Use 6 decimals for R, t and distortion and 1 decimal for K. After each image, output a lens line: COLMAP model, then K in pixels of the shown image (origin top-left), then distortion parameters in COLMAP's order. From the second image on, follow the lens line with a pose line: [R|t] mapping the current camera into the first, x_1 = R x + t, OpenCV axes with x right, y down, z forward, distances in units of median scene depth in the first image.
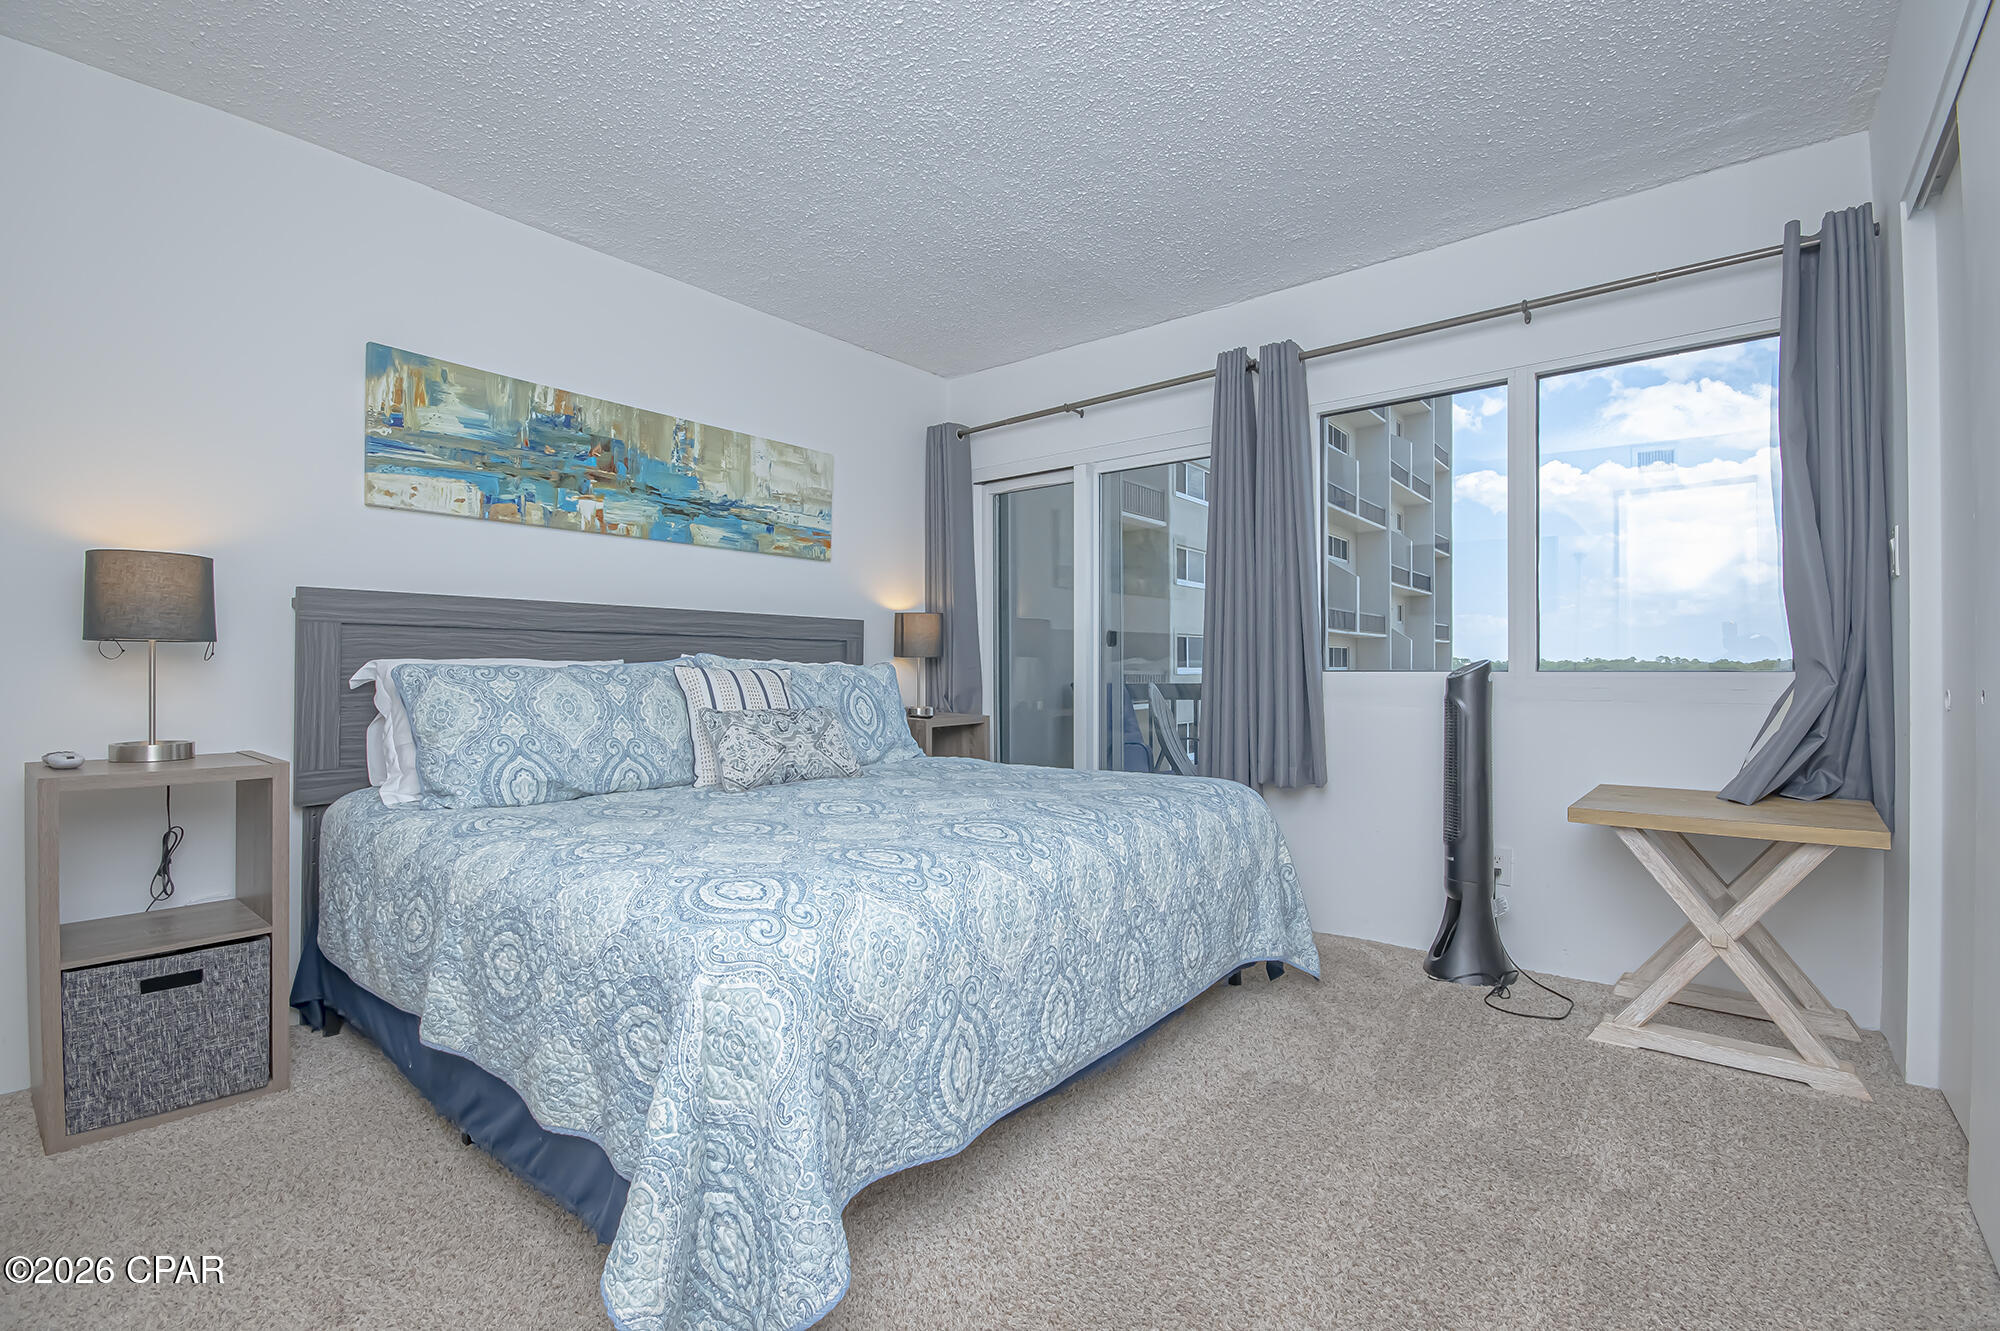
lens RADIAL K [[865.5, 0, 1033.1], [0, 865.5, 687.3], [0, 0, 1]] dist [0.001420, -0.000863]
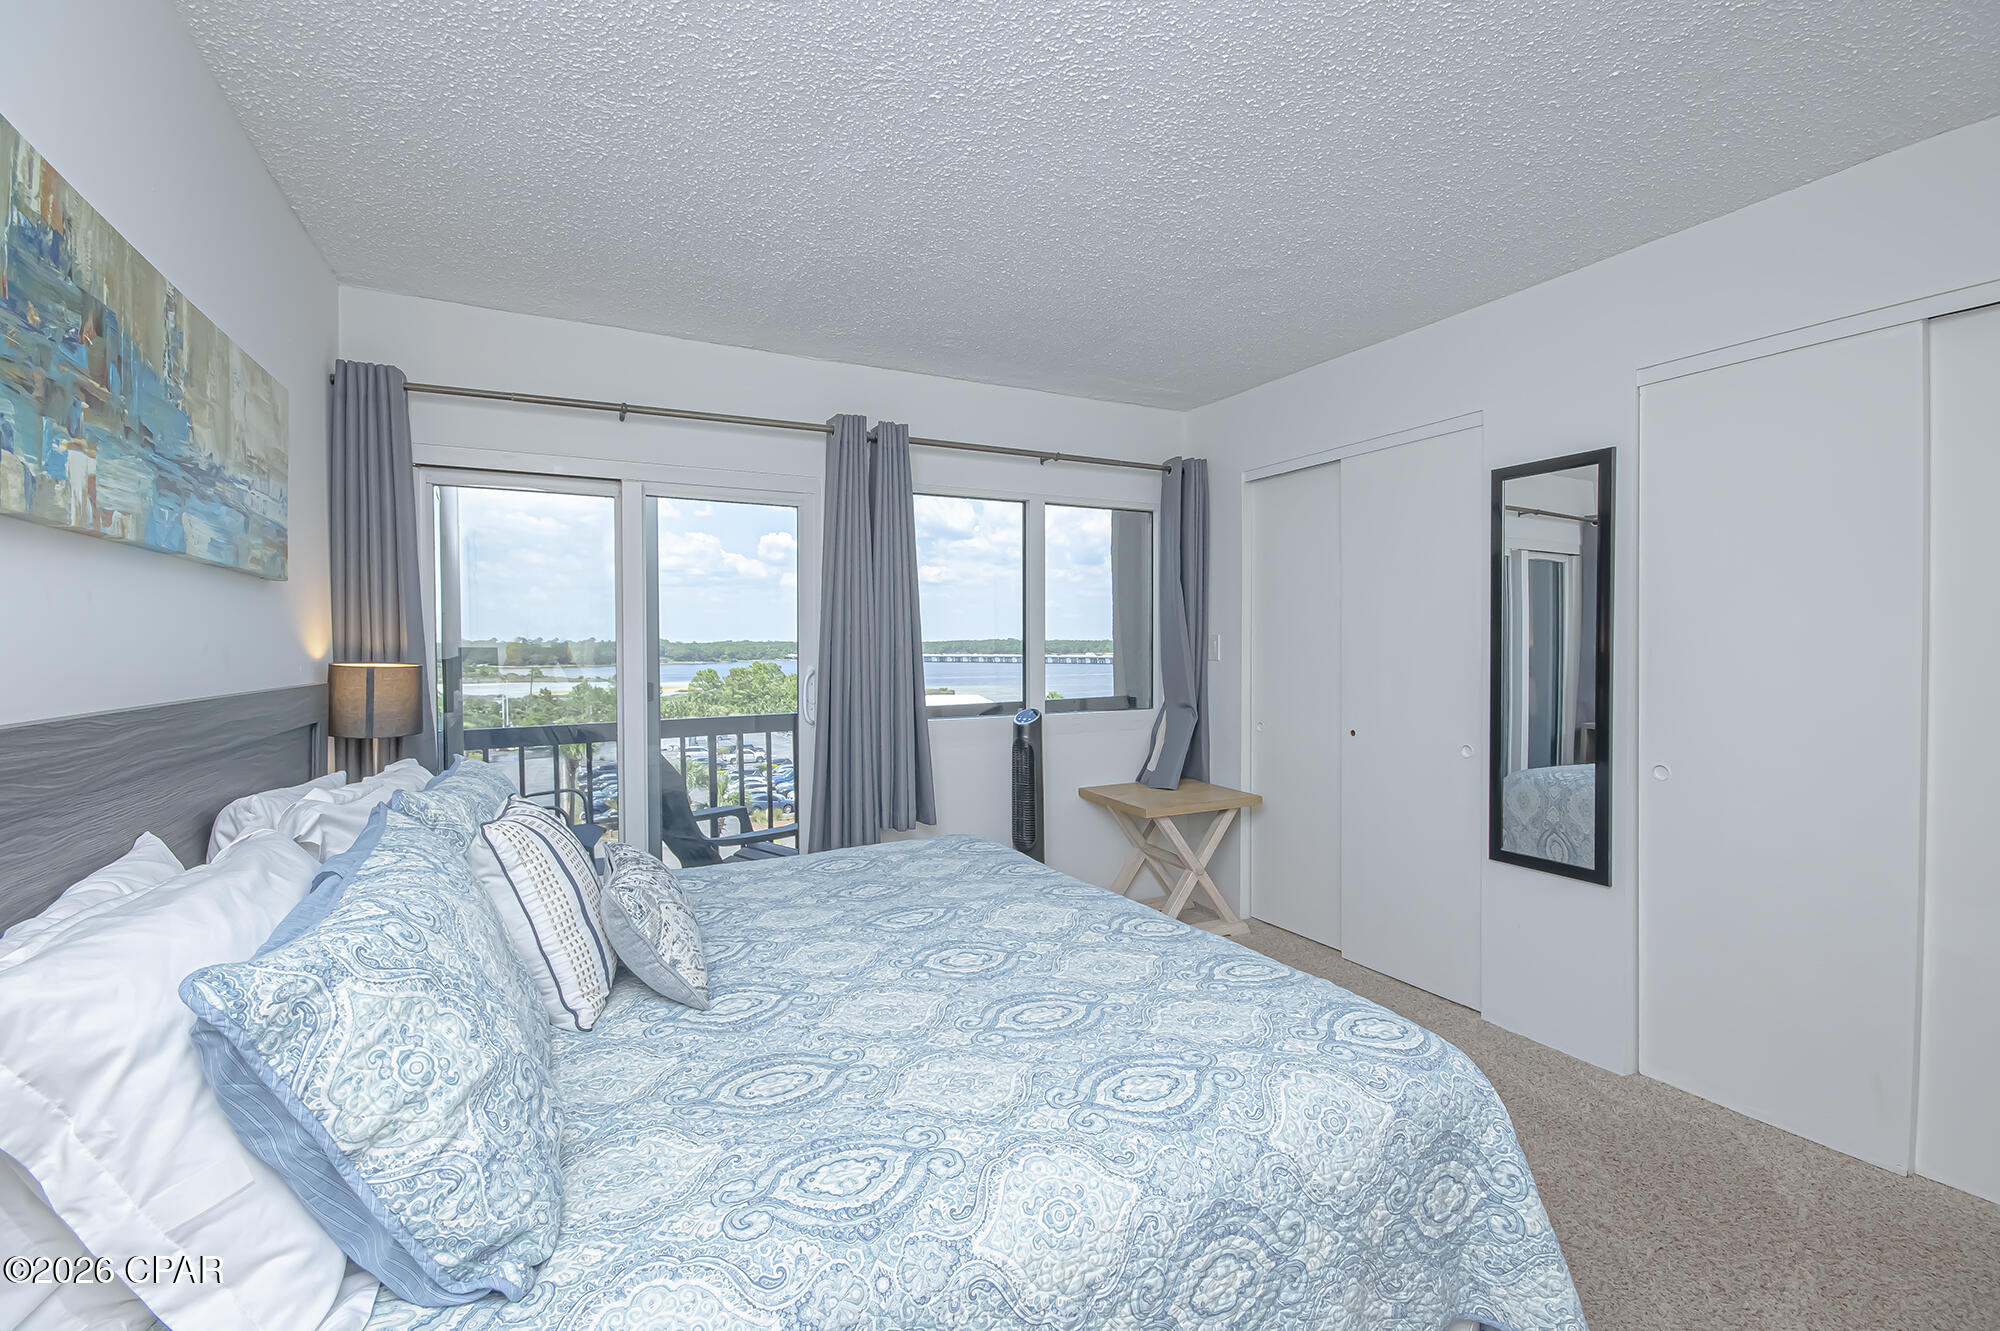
lens RADIAL K [[872.1, 0, 1011.5], [0, 872.1, 660.1], [0, 0, 1]] dist [0.000347, -0.000150]
pose [[0.421207, -0.016823, 0.906808, -0.693863], [0.025610, 0.999650, 0.006649, -0.111006], [-0.906603, 0.020423, 0.421491, 0.439490]]
